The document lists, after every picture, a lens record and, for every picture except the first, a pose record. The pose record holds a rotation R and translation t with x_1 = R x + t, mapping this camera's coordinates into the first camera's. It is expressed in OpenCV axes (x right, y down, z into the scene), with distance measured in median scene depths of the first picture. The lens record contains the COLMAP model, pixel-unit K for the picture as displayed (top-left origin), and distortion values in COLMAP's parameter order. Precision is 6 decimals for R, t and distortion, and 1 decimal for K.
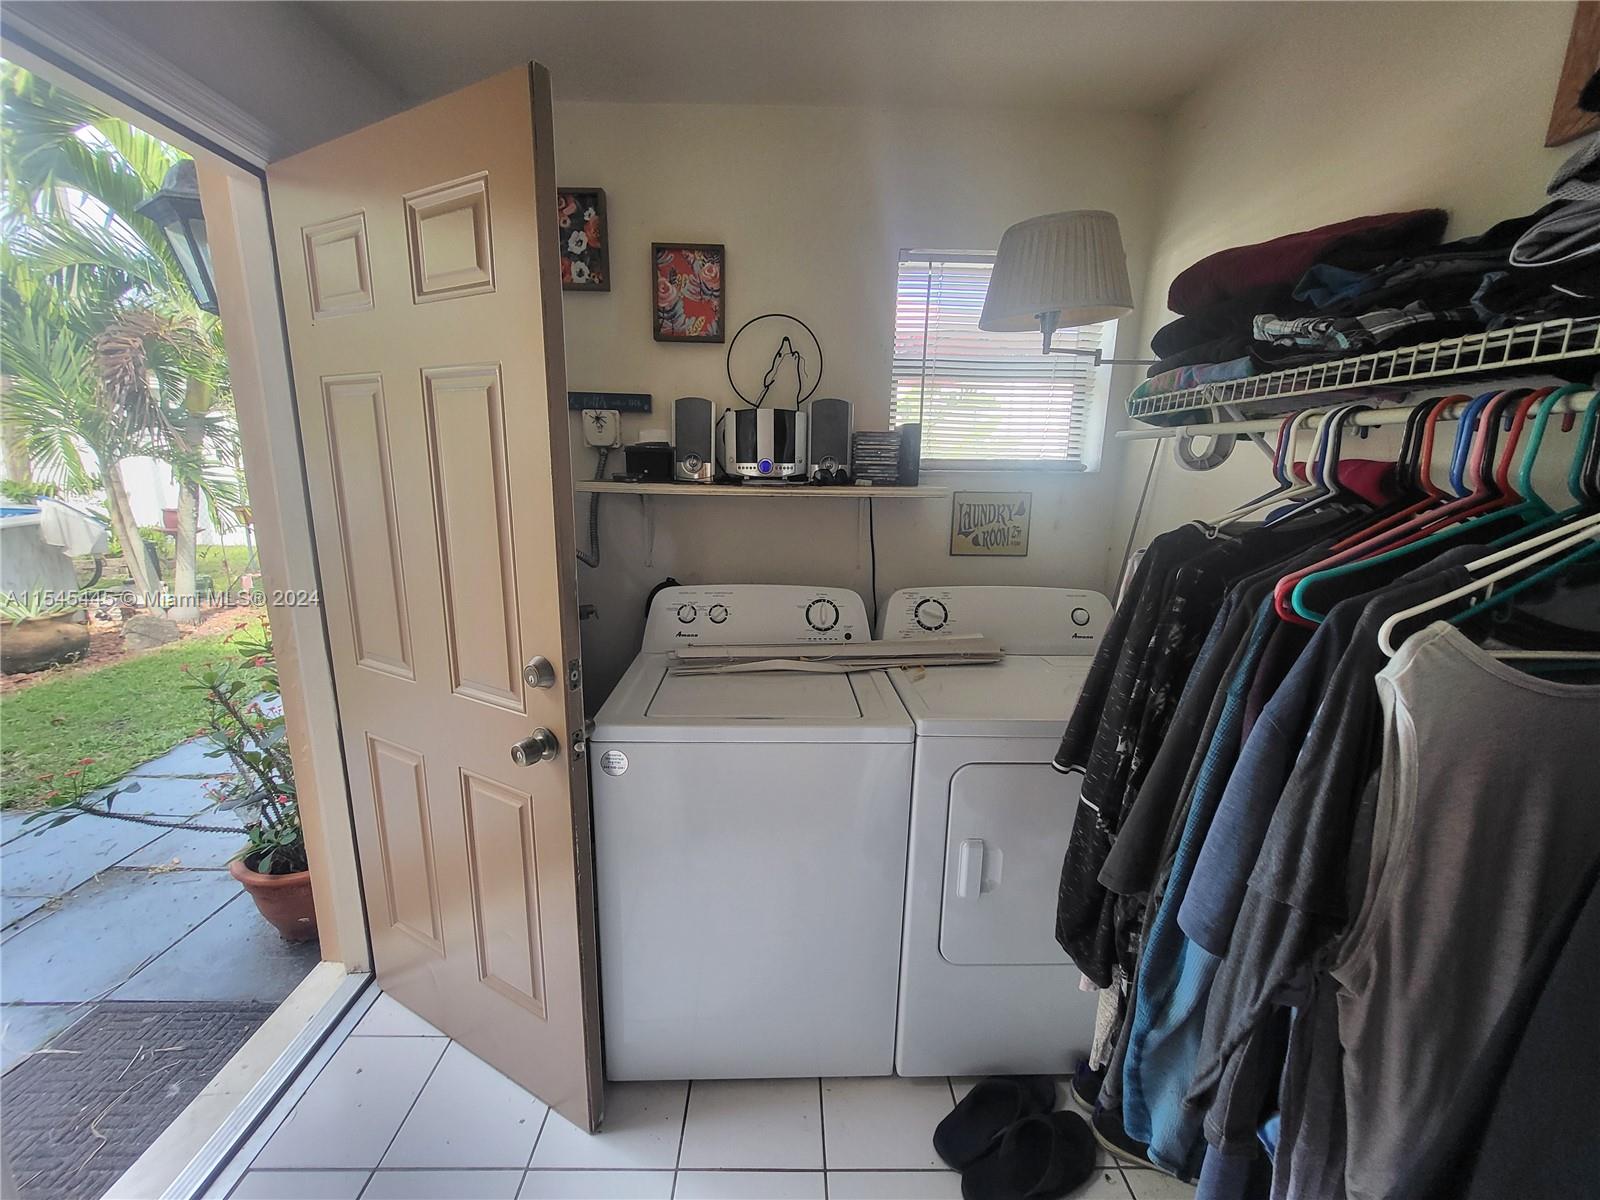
lens RADIAL K [[629.7, 0, 800.0], [0, 629.7, 604.4], [0, 0, 1]] dist [0.000933, -0.000516]
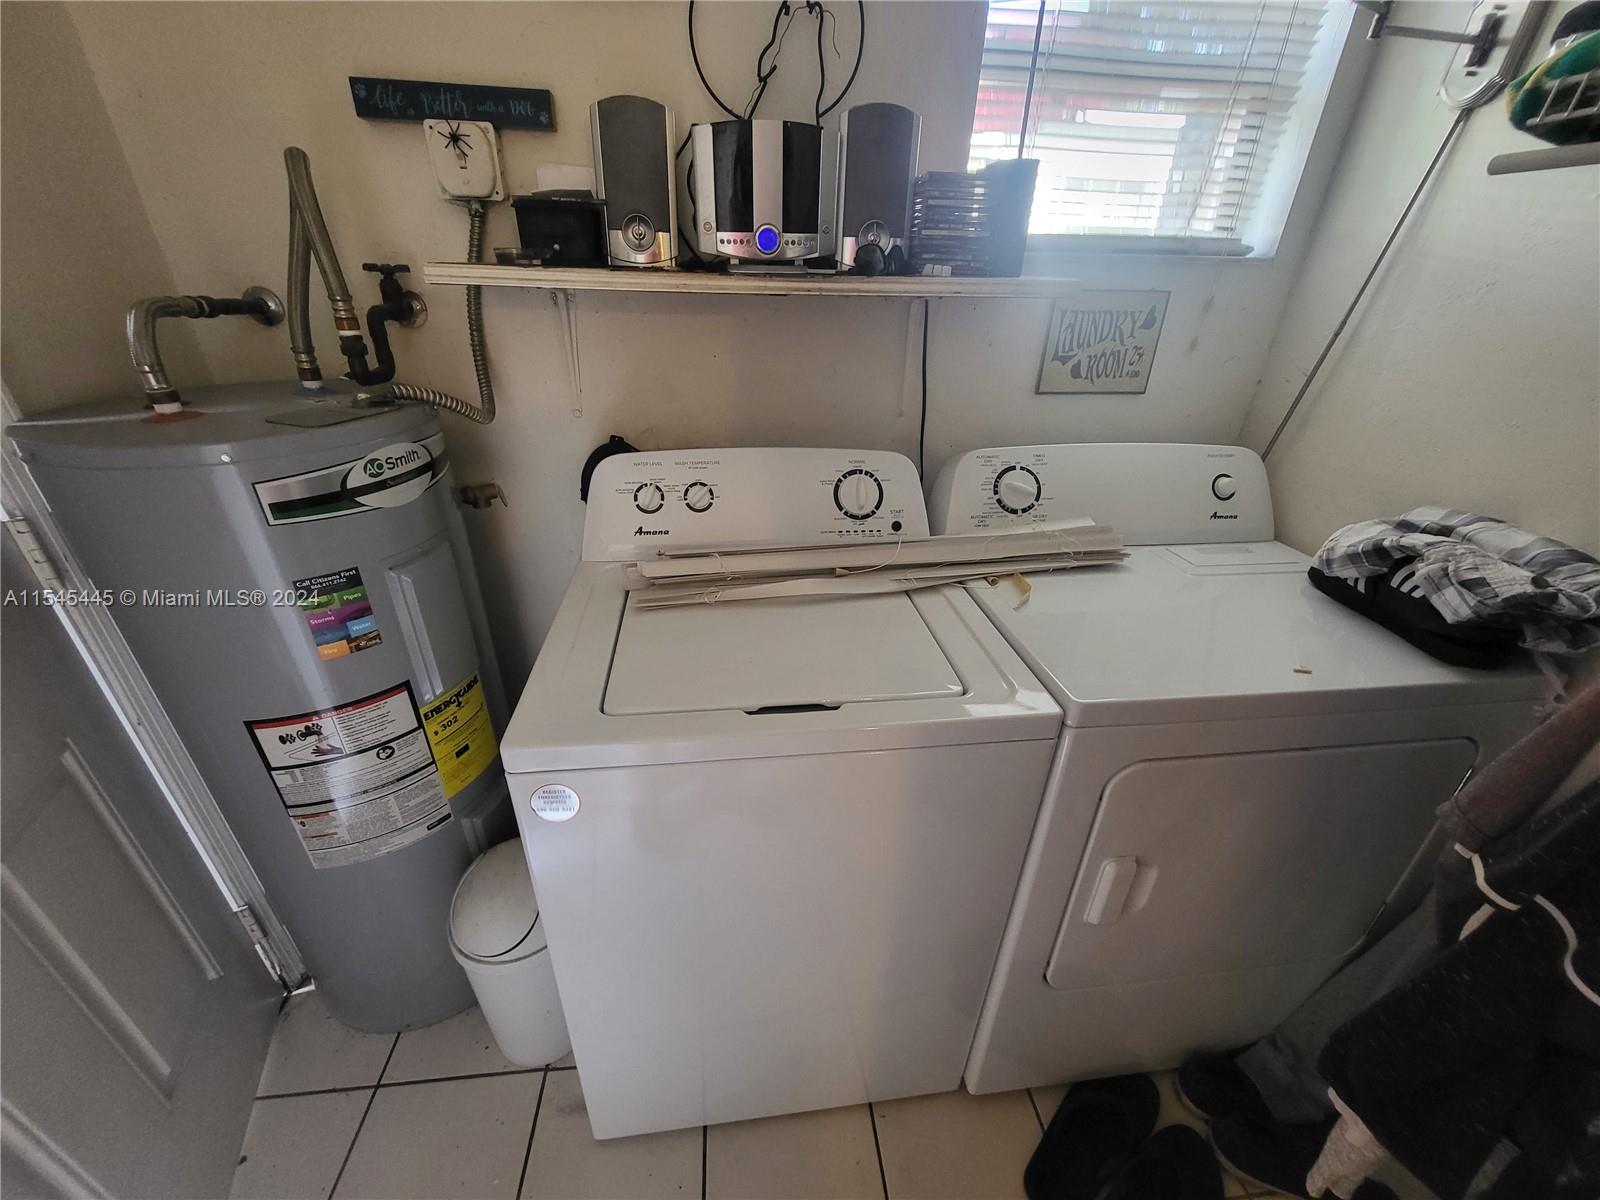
lens RADIAL K [[629.7, 0, 792.4], [0, 629.7, 599.4], [0, 0, 1]] dist [0.000933, -0.000516]
pose [[0.996218, -0.032987, 0.080382, -0.088467], [0.009756, 0.961749, 0.273760, -0.057639], [-0.086338, -0.271940, 0.958433, 0.348629]]
